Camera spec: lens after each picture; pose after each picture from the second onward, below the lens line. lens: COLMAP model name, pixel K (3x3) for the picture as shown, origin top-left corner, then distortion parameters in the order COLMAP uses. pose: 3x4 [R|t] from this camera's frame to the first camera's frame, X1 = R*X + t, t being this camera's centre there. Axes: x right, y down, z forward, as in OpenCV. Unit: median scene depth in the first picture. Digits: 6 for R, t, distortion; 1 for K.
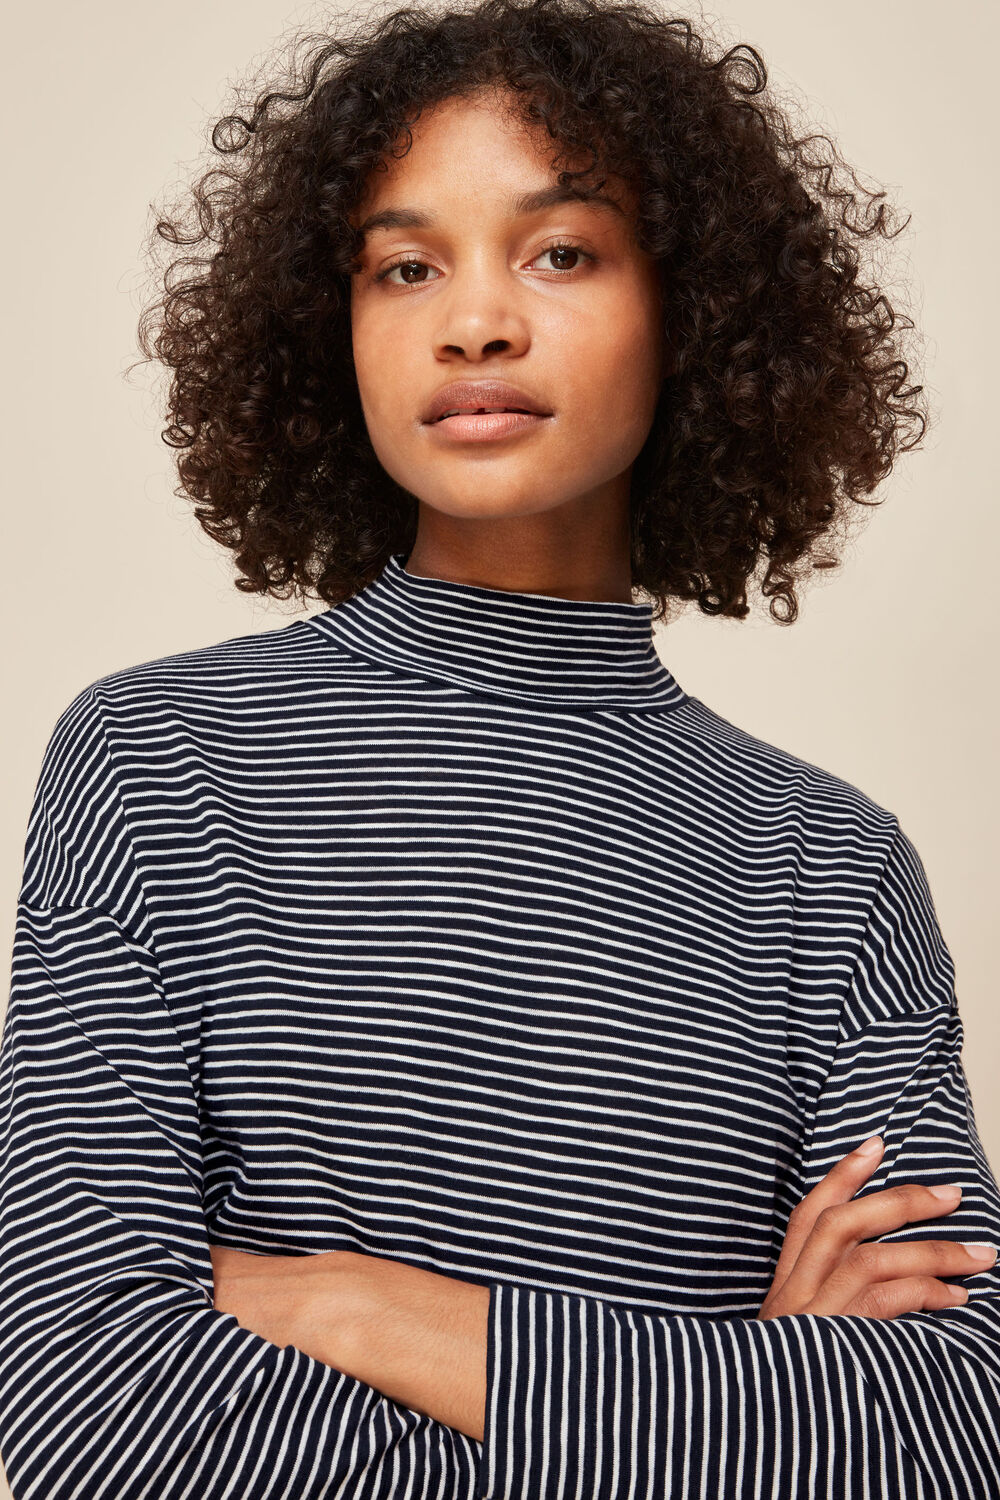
lens RADIAL K [[2147.5, 0, 500.0], [0, 2147.5, 750.0], [0, 0, 1]] dist [-0.015685, -0.008482]
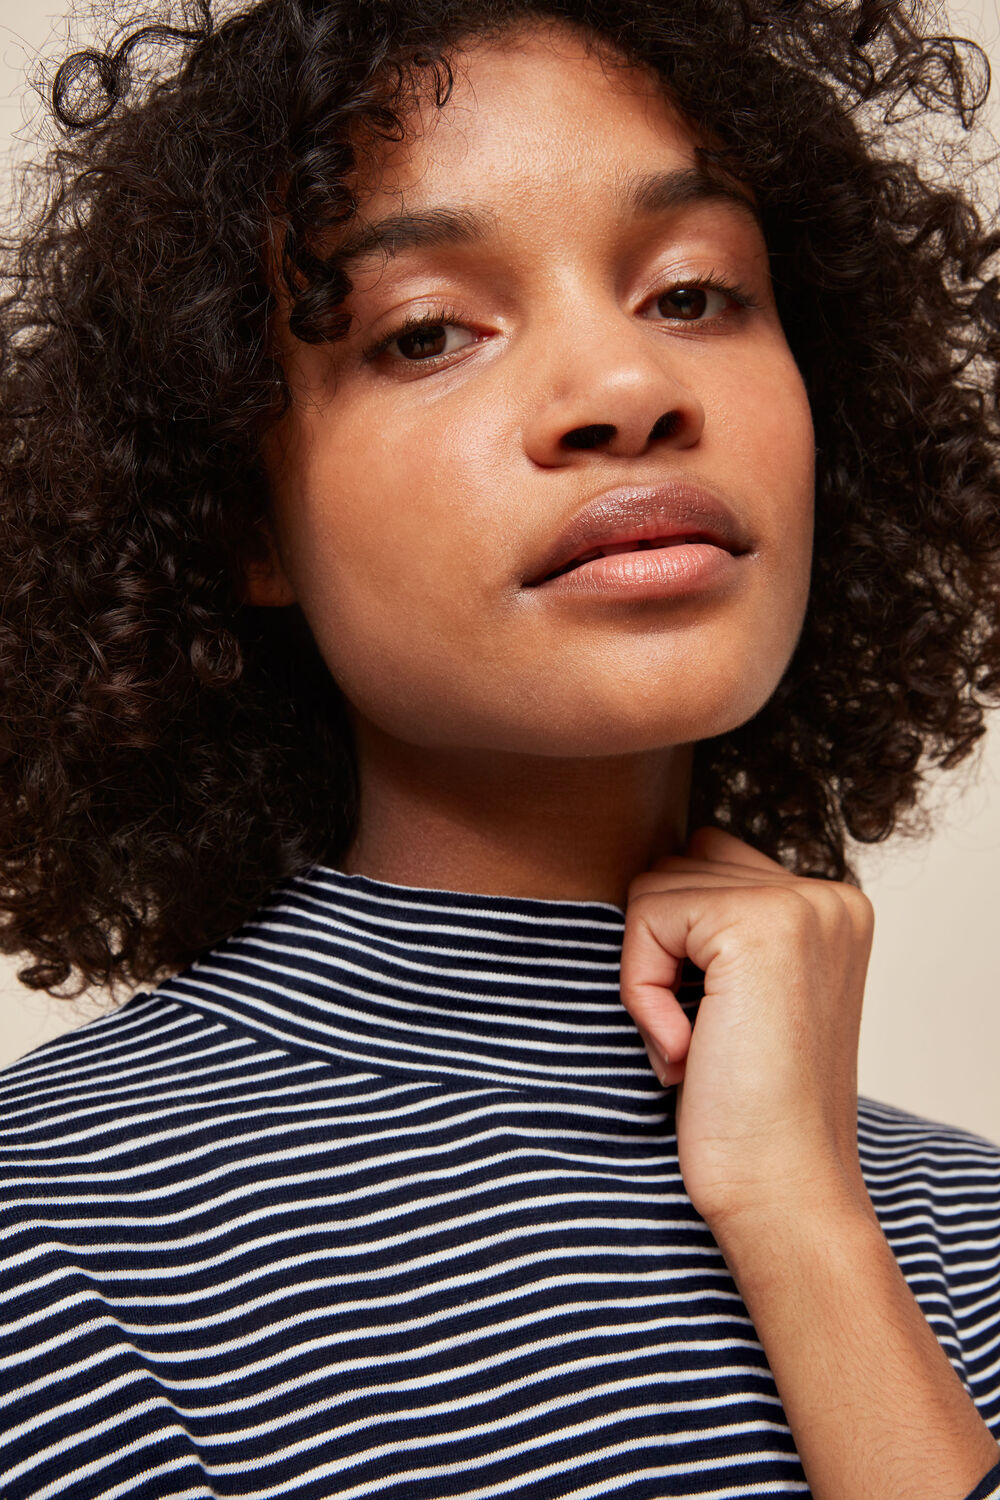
lens RADIAL K [[1969.8, 0, 500.0], [0, 1969.8, 750.0], [0, 0, 1]] dist [-0.000649, -0.008818]
pose [[0.944278, -0.081852, 0.318810, -0.201085], [0.138387, 0.977547, -0.158907, -0.033540], [-0.298645, 0.194171, 0.934403, 0.547735]]
